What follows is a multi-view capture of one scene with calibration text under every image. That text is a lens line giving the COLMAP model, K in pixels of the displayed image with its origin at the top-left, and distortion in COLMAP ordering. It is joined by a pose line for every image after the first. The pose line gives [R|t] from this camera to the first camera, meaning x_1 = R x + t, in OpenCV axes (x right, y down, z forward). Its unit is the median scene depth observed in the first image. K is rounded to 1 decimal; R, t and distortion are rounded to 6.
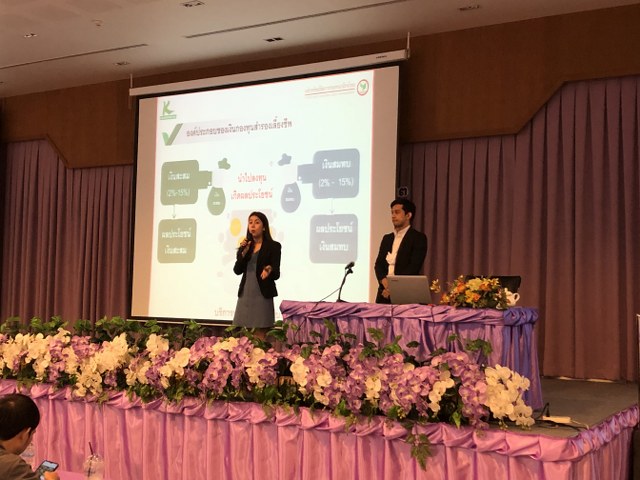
lens RADIAL K [[877.2, 0, 321.5], [0, 877.2, 240.0], [0, 0, 1]] dist [0.067268, 0.000000]
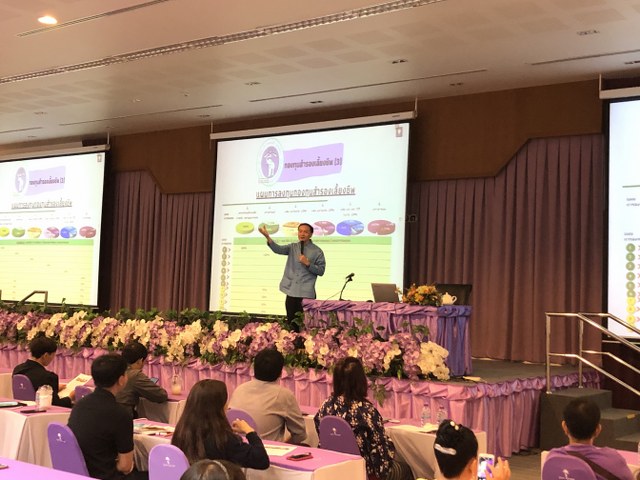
lens RADIAL K [[913.0, 0, 319.1], [0, 913.0, 240.4], [0, 0, 1]] dist [0.156138, 0.000000]
pose [[0.993980, 0.009632, -0.109140, 0.152737], [-0.009803, 0.999951, -0.001034, -0.028847], [0.109124, 0.002097, 0.994026, -0.542032]]
